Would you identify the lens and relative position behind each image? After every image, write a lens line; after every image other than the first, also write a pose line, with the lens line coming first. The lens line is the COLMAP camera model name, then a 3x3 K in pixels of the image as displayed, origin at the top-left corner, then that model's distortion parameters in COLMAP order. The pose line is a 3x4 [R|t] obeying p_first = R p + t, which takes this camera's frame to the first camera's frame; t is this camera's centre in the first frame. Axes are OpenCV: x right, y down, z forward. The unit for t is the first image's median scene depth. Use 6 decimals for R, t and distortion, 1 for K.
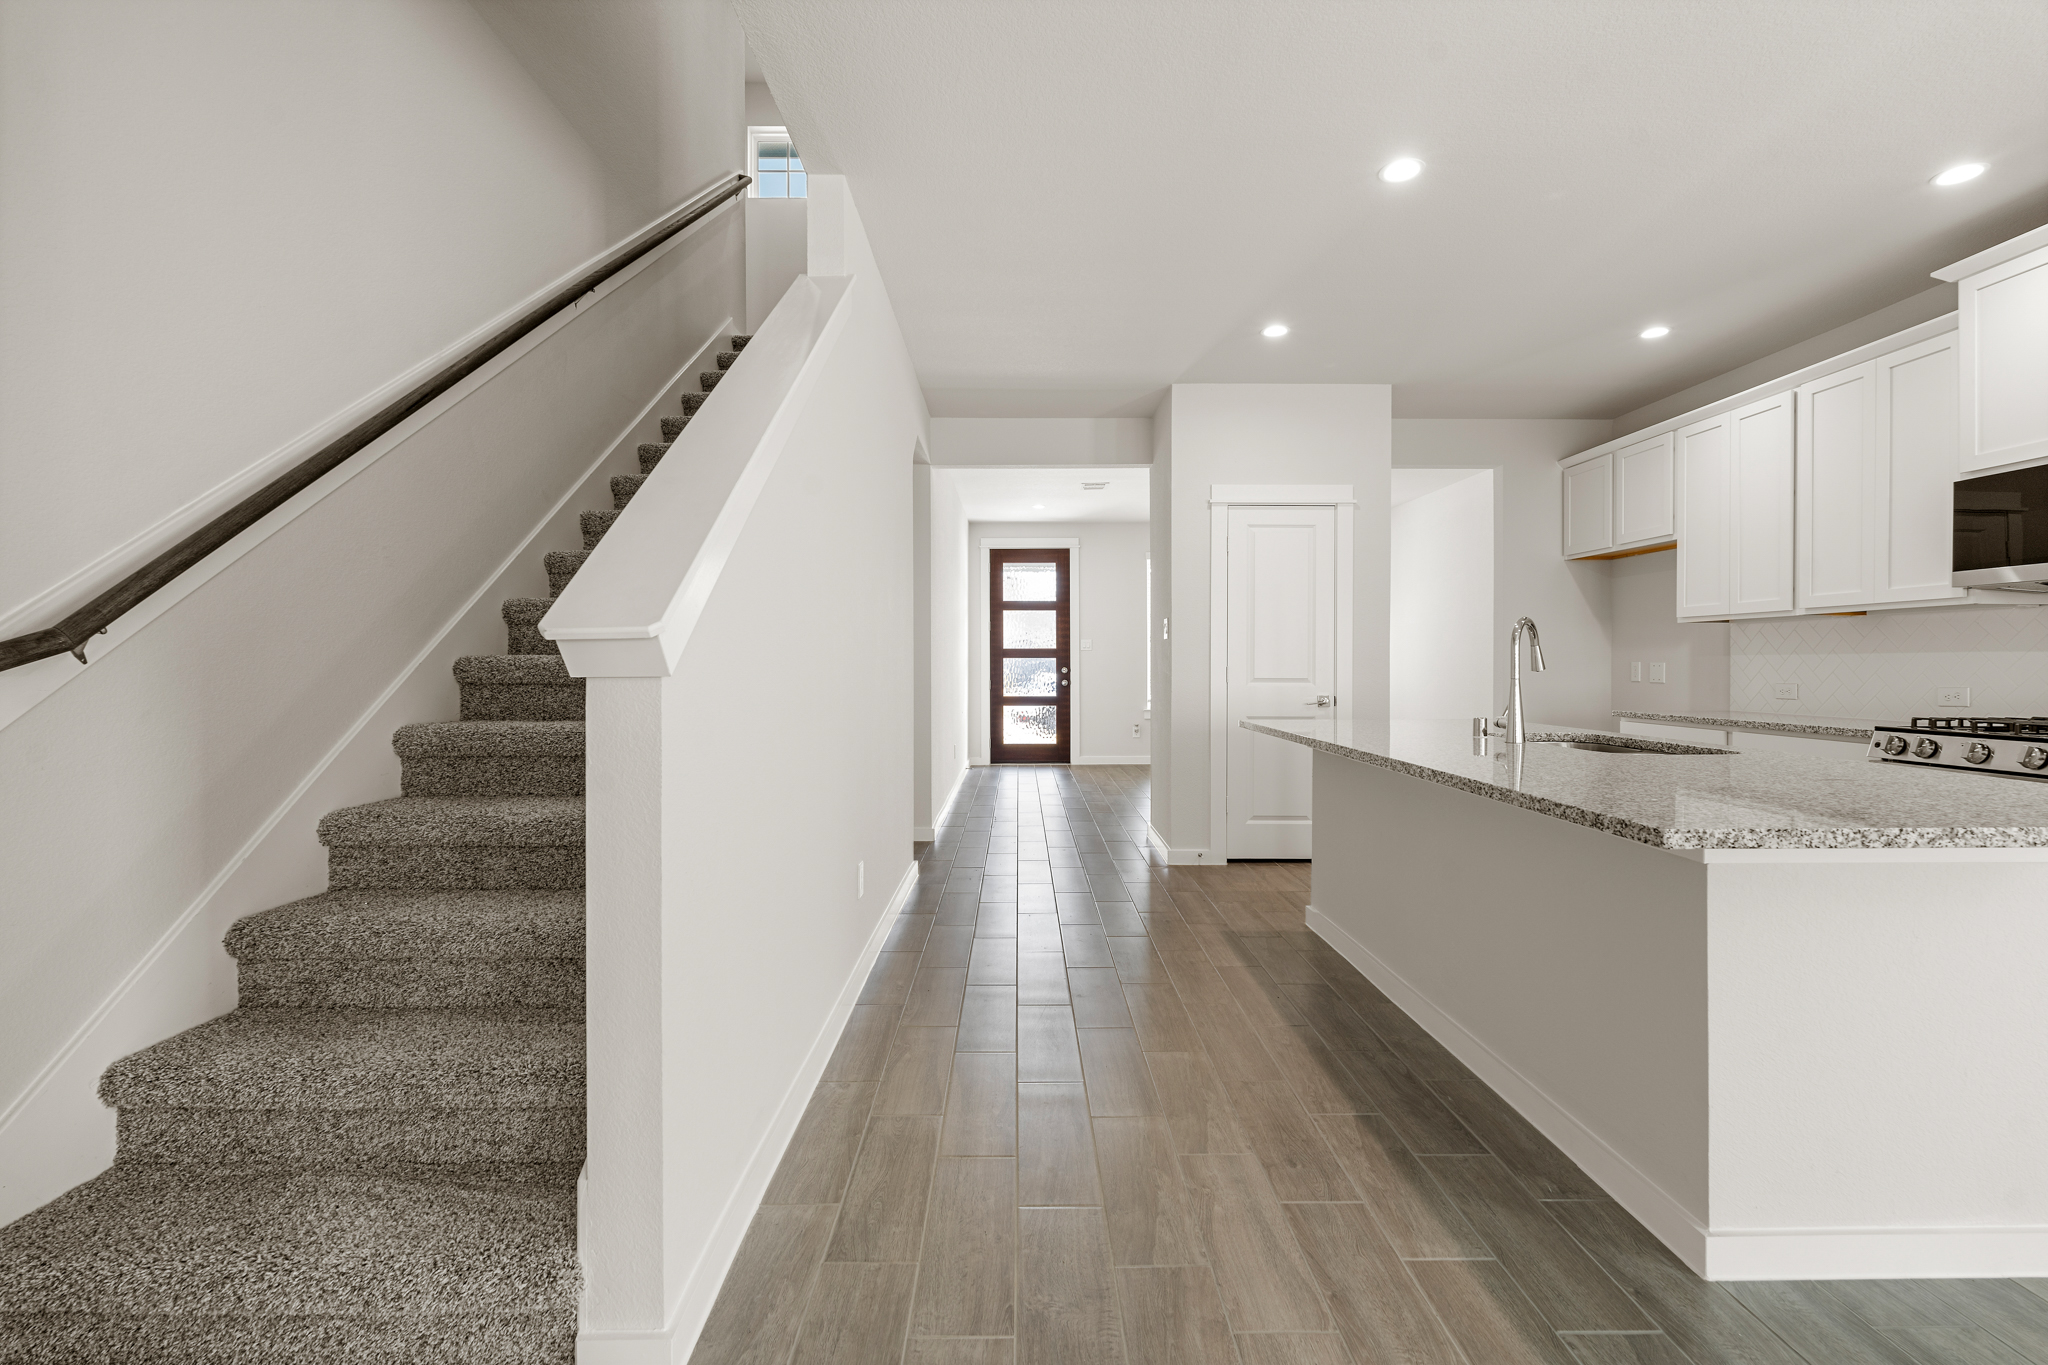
lens RADIAL K [[894.8, 0, 1026.6], [0, 894.8, 666.6], [0, 0, 1]] dist [-0.003122, -0.000002]
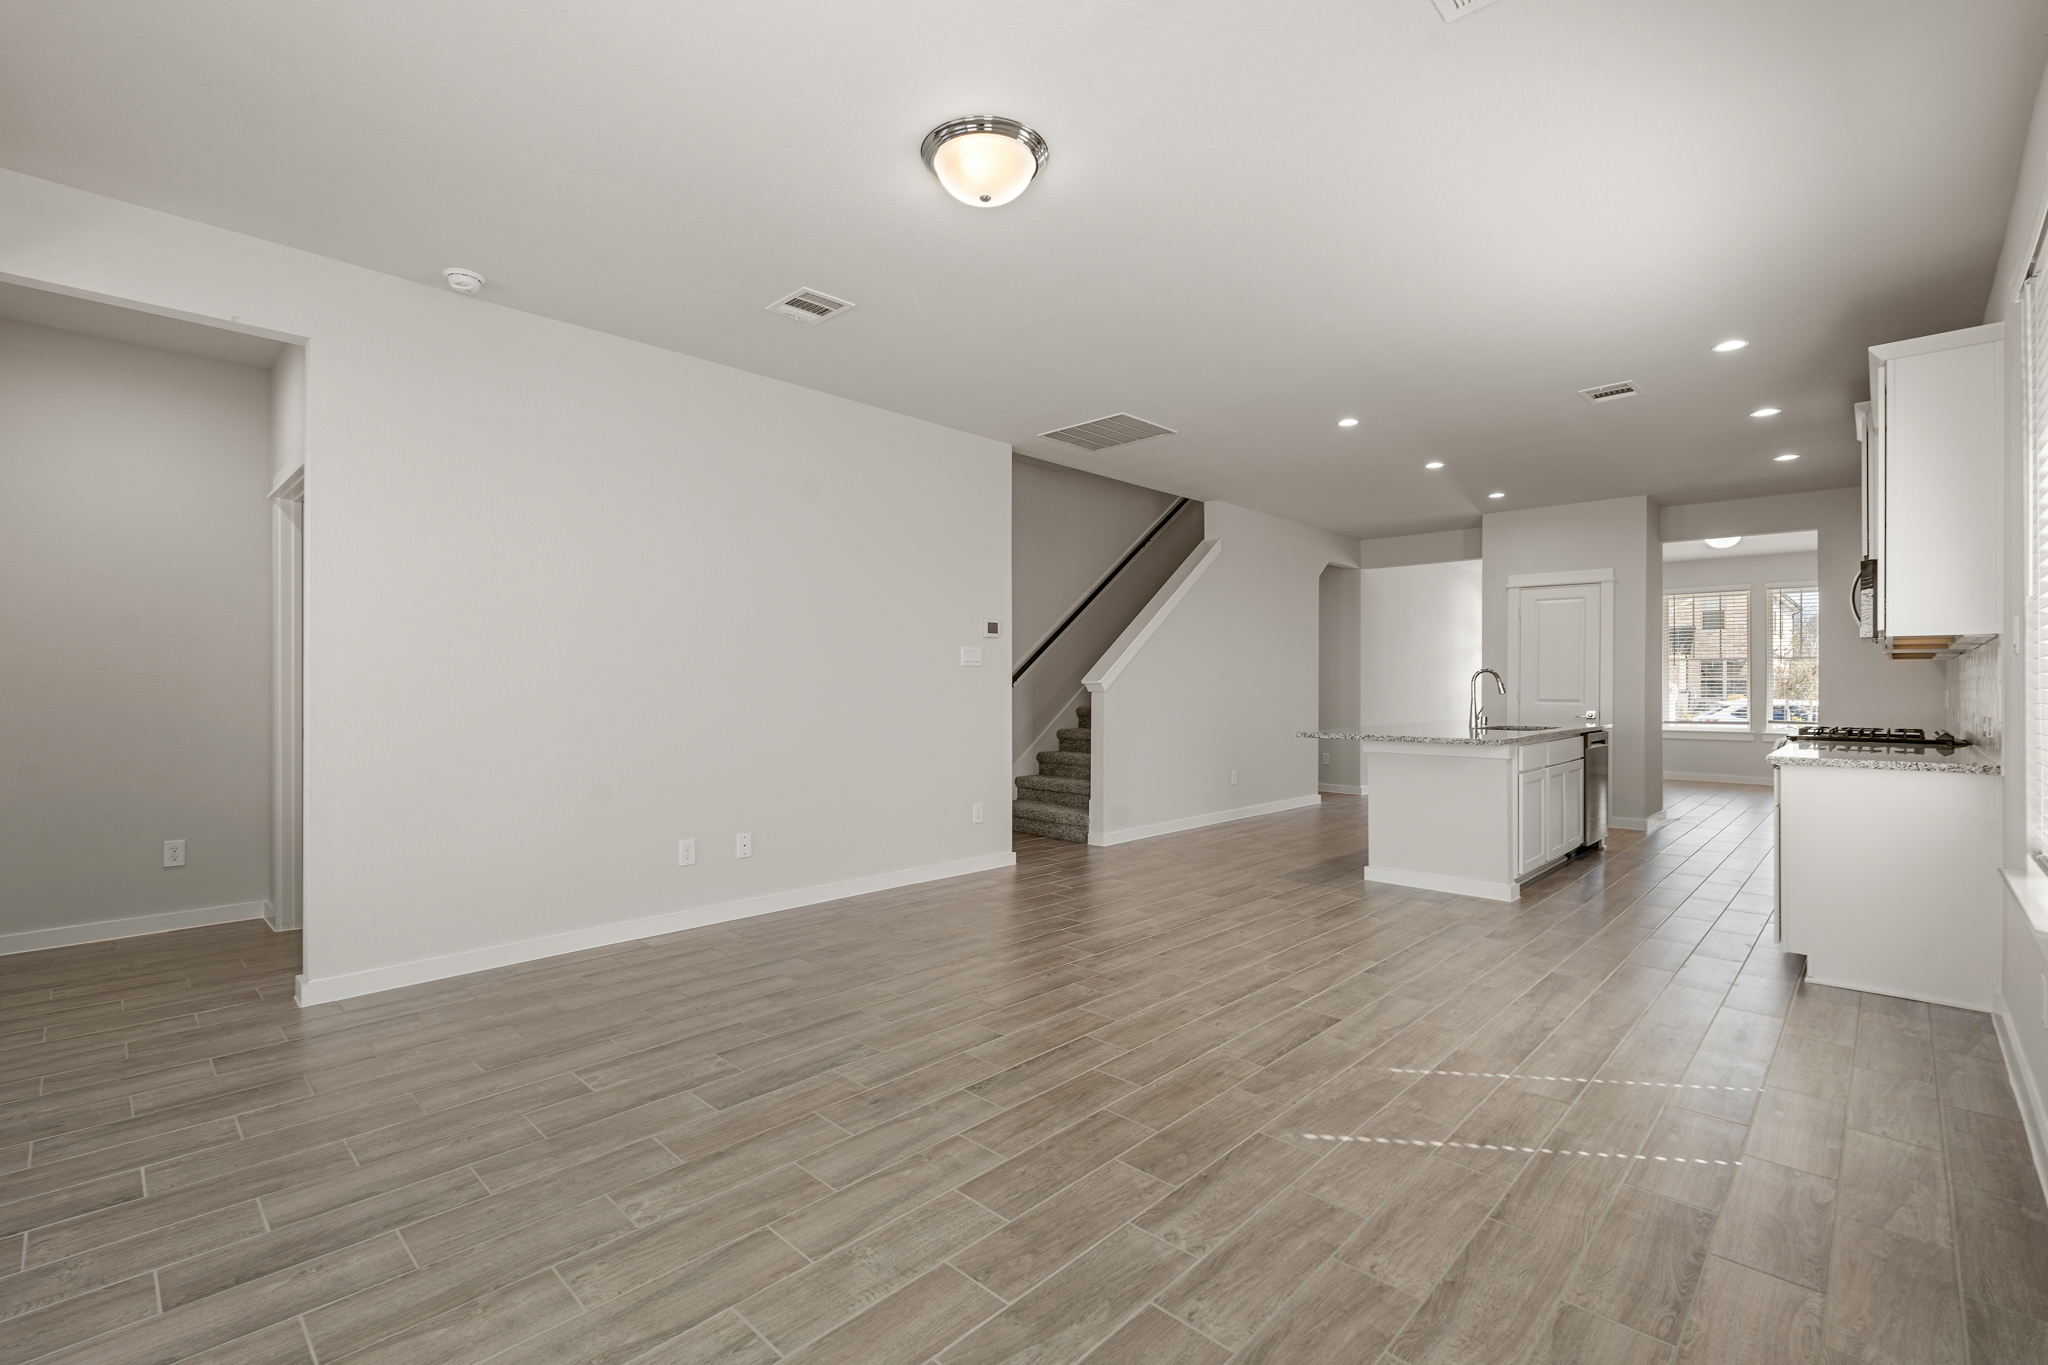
lens RADIAL K [[894.8, 0, 1020.0], [0, 894.8, 683.5], [0, 0, 1]] dist [-0.003122, -0.000002]
pose [[0.714008, 0.000904, -0.700137, 1.028026], [-0.005007, 0.999980, -0.003815, -0.006111], [0.700120, 0.006229, 0.713998, -1.061851]]
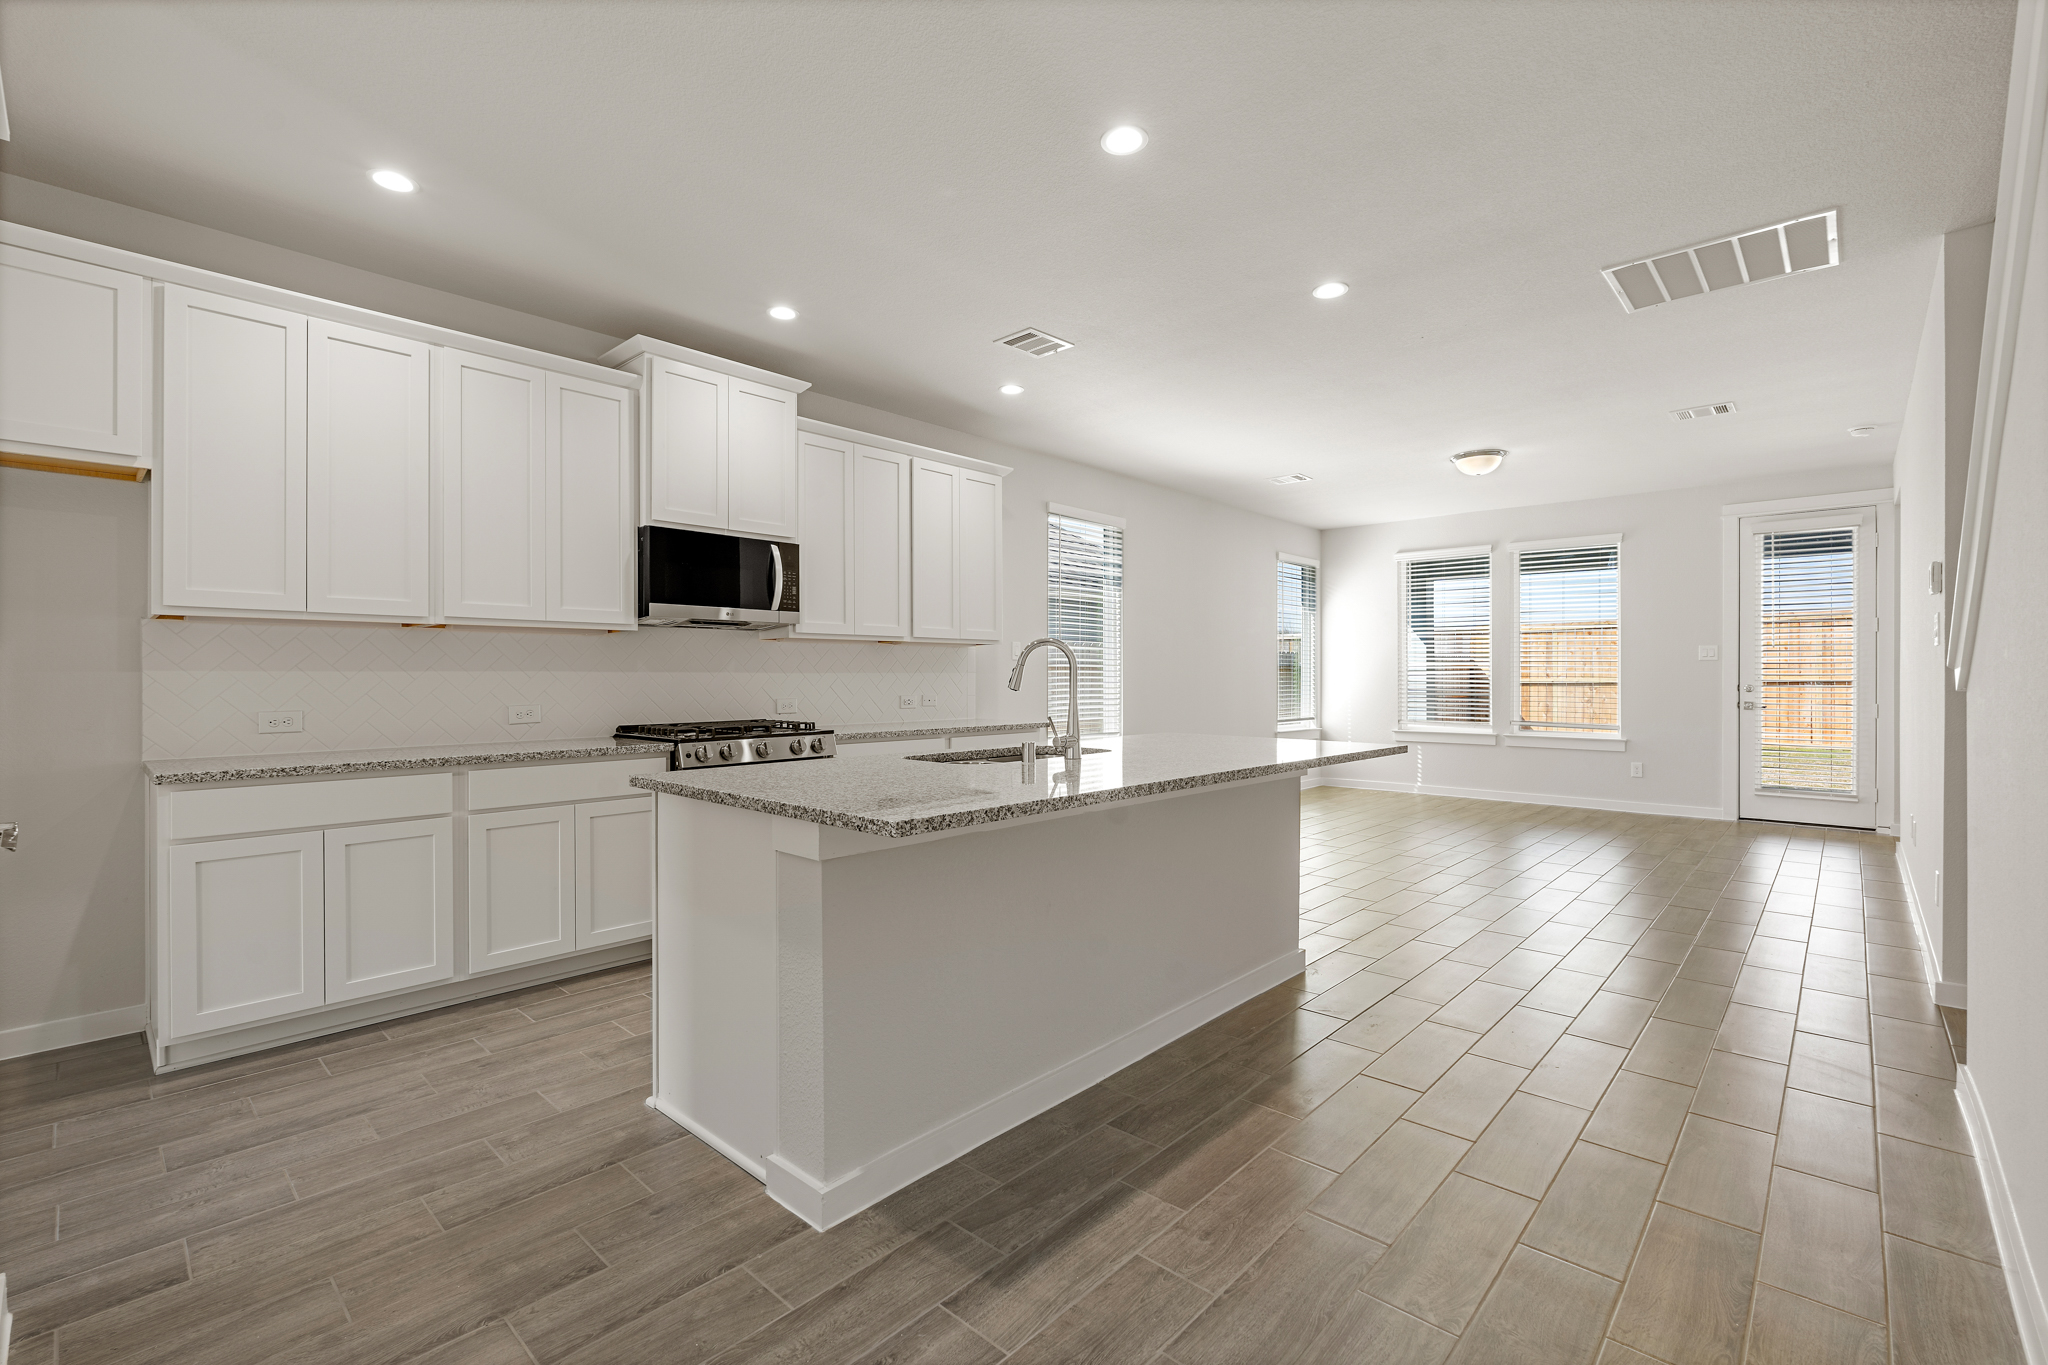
lens RADIAL K [[894.8, 0, 1019.8], [0, 894.8, 678.1], [0, 0, 1]] dist [-0.003122, -0.000002]
pose [[-0.725248, -0.002693, 0.688483, -0.106925], [0.001344, 0.999985, 0.005327, -0.013578], [-0.688486, 0.004789, -0.725233, 1.456561]]
